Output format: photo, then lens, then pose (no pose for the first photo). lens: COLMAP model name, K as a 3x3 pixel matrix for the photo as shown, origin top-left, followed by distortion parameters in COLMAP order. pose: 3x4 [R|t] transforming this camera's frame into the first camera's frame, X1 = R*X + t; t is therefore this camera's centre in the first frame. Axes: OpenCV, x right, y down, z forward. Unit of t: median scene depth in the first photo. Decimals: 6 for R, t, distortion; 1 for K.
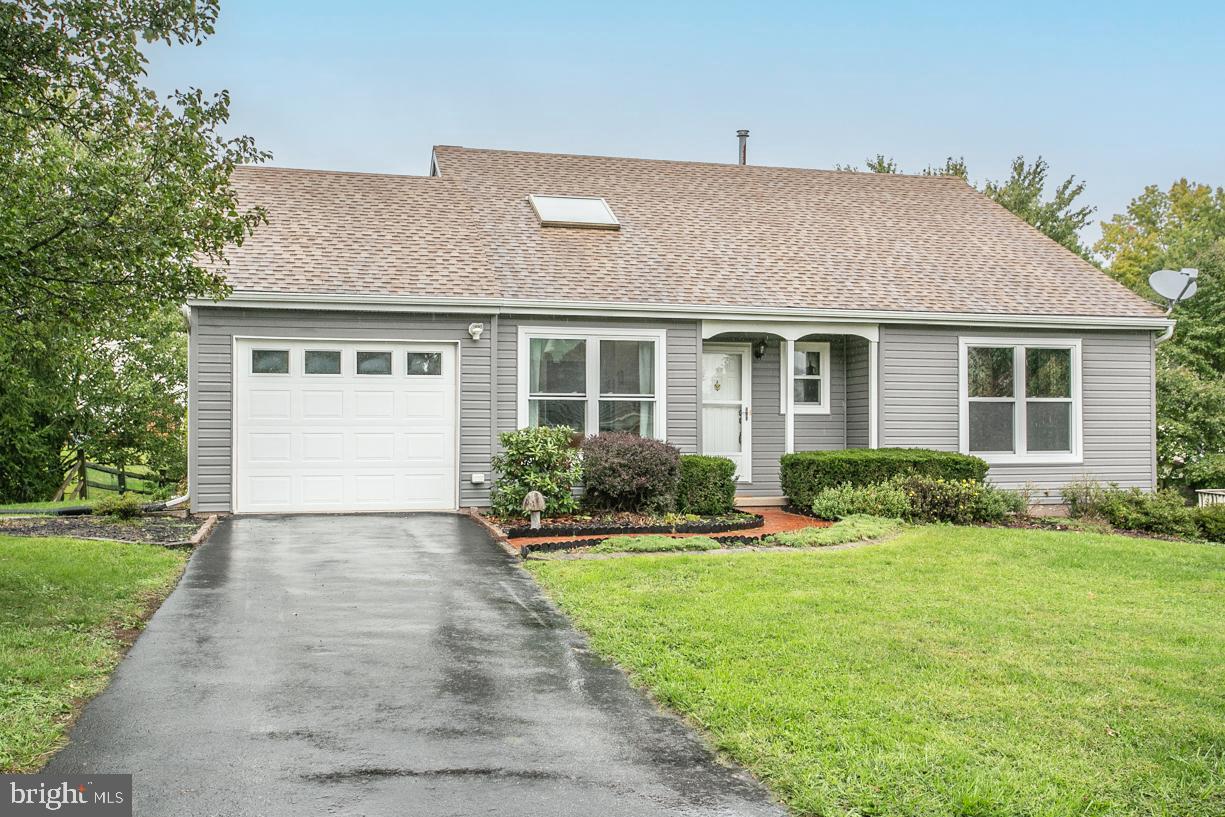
lens RADIAL K [[1185.7, 0, 612.2], [0, 1185.7, 413.8], [0, 0, 1]] dist [0.017002, 0.000000]
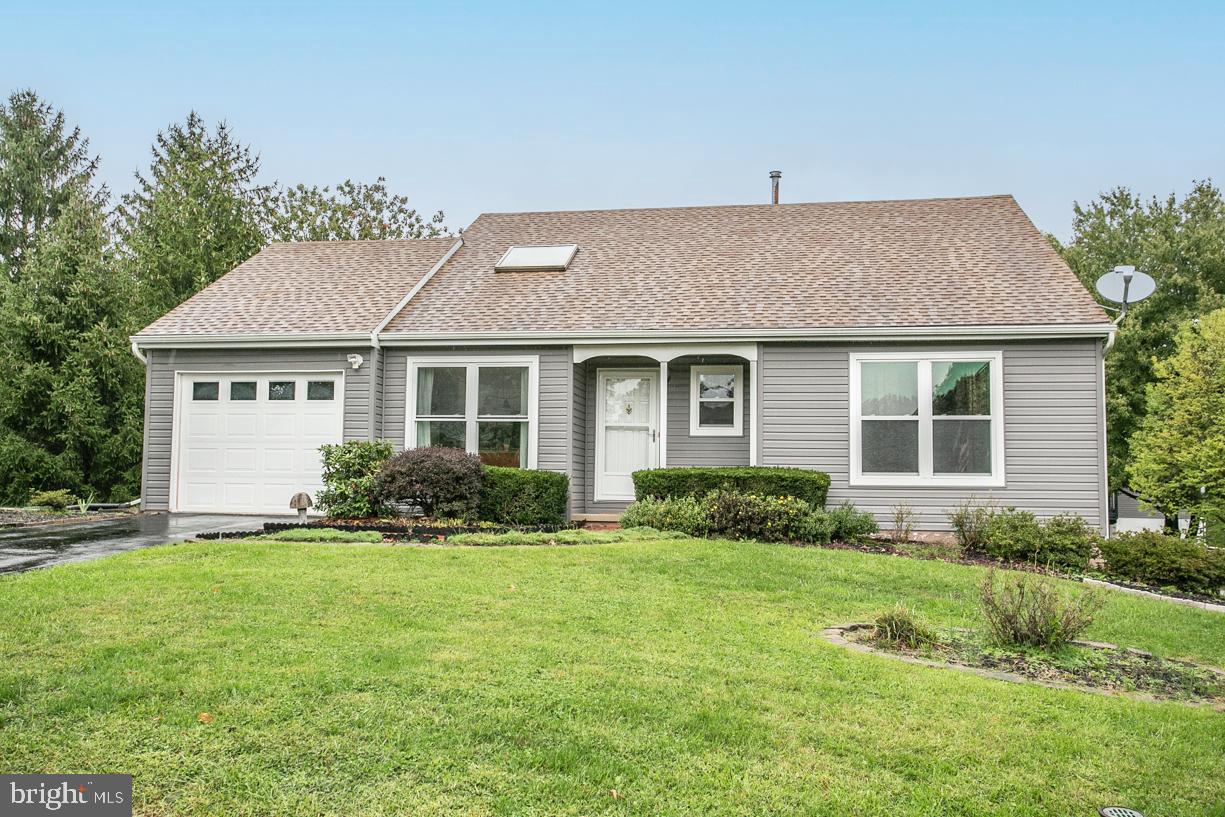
lens RADIAL K [[1074.0, 0, 613.0], [0, 1074.0, 403.6], [0, 0, 1]] dist [-0.001696, -0.001121]
pose [[0.907795, -0.022368, -0.418817, 0.520118], [-0.005612, 0.997840, -0.065455, 0.036781], [0.419376, 0.061770, 0.905709, 0.143449]]
